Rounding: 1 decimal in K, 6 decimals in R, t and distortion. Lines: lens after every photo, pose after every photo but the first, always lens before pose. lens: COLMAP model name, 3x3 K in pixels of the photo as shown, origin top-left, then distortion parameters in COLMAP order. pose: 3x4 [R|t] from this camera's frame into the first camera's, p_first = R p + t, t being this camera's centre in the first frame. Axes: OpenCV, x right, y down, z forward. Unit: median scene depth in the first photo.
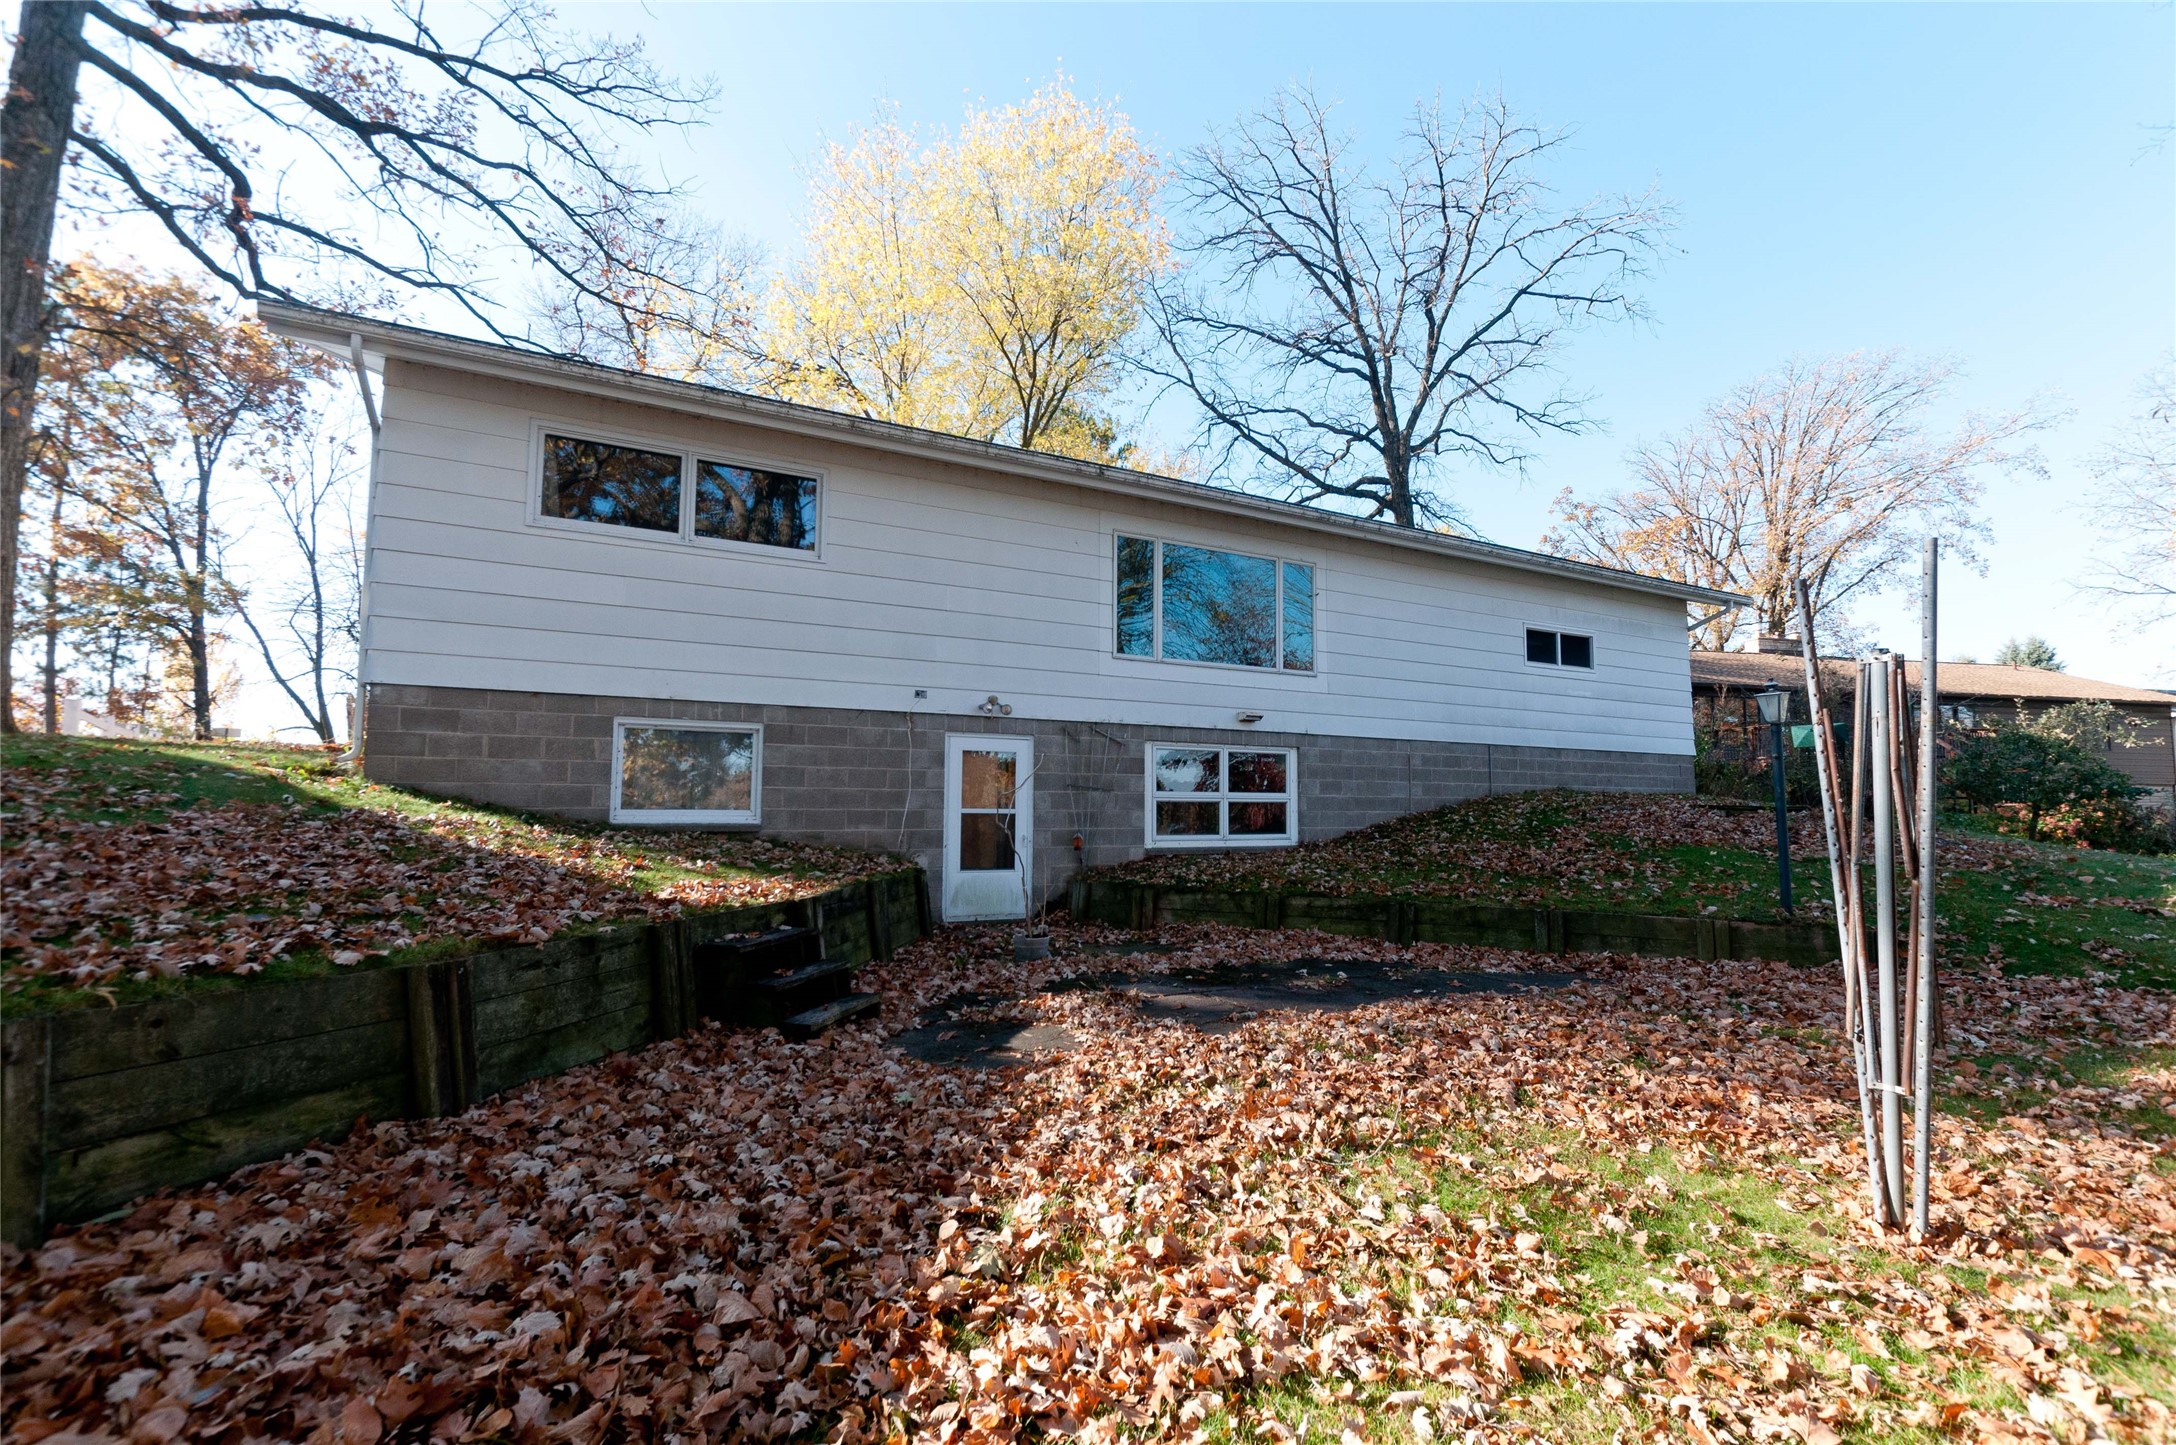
lens RADIAL K [[944.8, 0, 1205.1], [0, 944.8, 735.2], [0, 0, 1]] dist [0.006199, -0.000659]
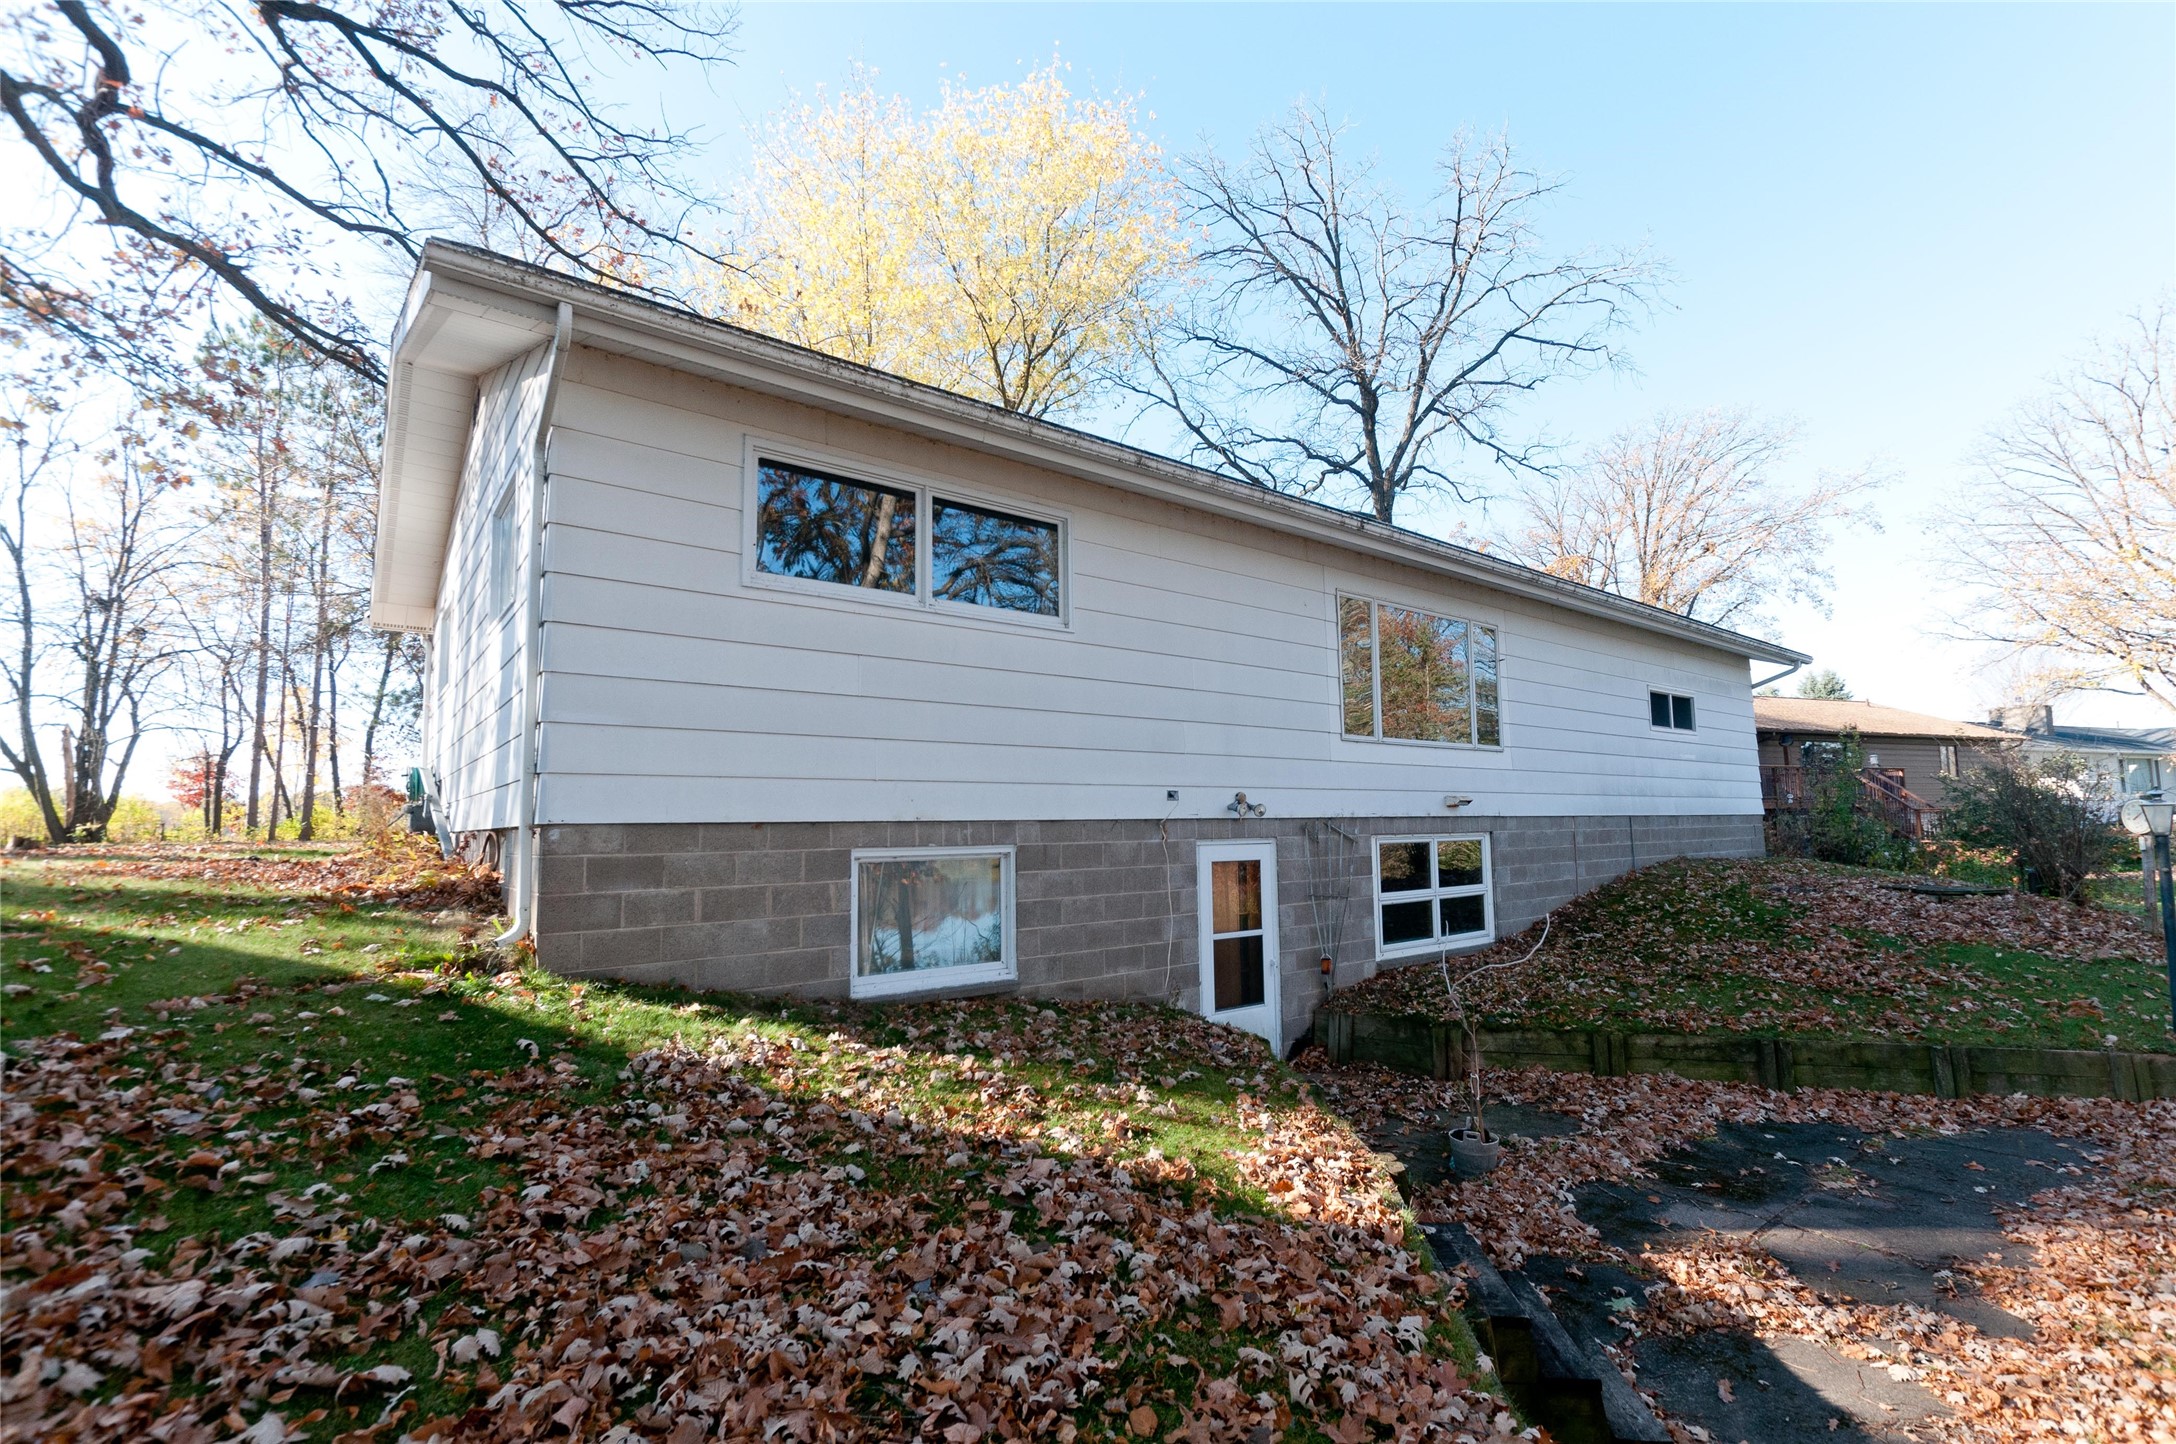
lens RADIAL K [[944.8, 0, 1186.1], [0, 944.8, 735.3], [0, 0, 1]] dist [0.006199, -0.000659]
pose [[0.984974, 0.000704, 0.172702, -0.340459], [0.001624, 0.999910, -0.013342, -0.066474], [-0.172696, 0.013422, 0.984884, 0.165735]]
